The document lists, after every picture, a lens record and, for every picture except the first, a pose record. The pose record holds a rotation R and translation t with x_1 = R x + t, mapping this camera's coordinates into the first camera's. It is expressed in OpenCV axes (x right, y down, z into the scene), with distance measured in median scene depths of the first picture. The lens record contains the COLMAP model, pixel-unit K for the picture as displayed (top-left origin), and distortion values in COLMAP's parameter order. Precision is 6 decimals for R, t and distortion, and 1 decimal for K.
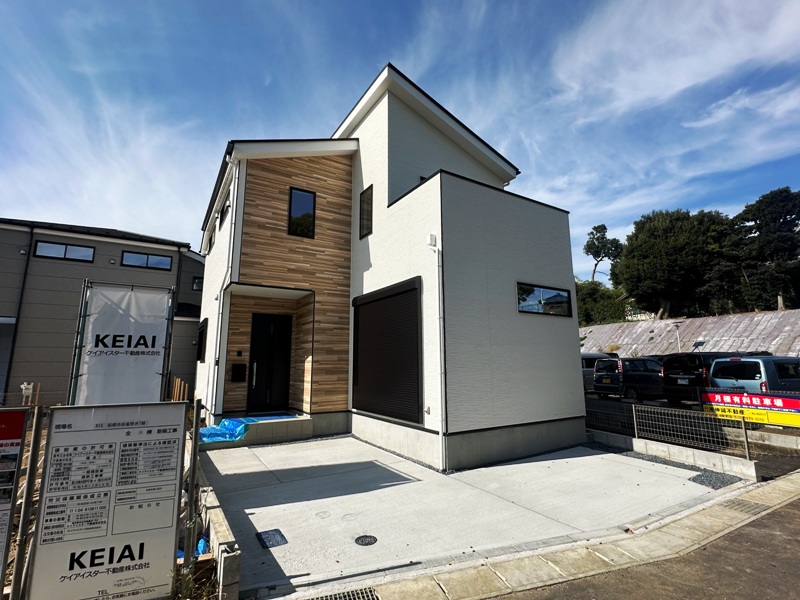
lens RADIAL K [[389.8, 0, 401.7], [0, 389.8, 294.1], [0, 0, 1]] dist [0.005213, -0.002538]
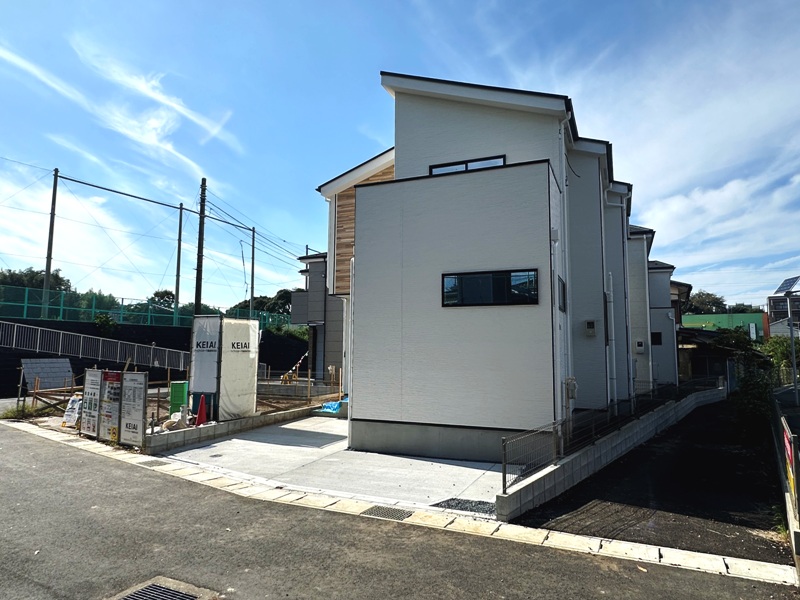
lens RADIAL K [[527.2, 0, 396.8], [0, 527.2, 293.9], [0, 0, 1]] dist [-0.005838, 0.004637]
pose [[0.545939, -0.079976, -0.833999, 1.122283], [0.136909, 0.990569, -0.005369, 0.007024], [0.826563, -0.111250, 0.551740, 0.196749]]
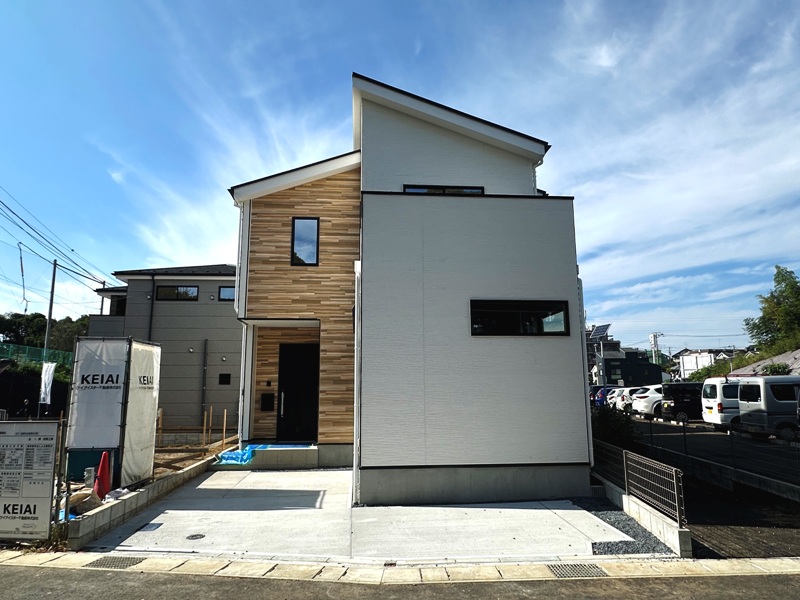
lens RADIAL K [[527.2, 0, 401.3], [0, 527.2, 297.8], [0, 0, 1]] dist [-0.005838, 0.004637]
pose [[0.881593, -0.081348, -0.464947, 0.617214], [0.083742, 0.996366, -0.015541, -0.026132], [0.464521, -0.025235, 0.885202, -0.081001]]
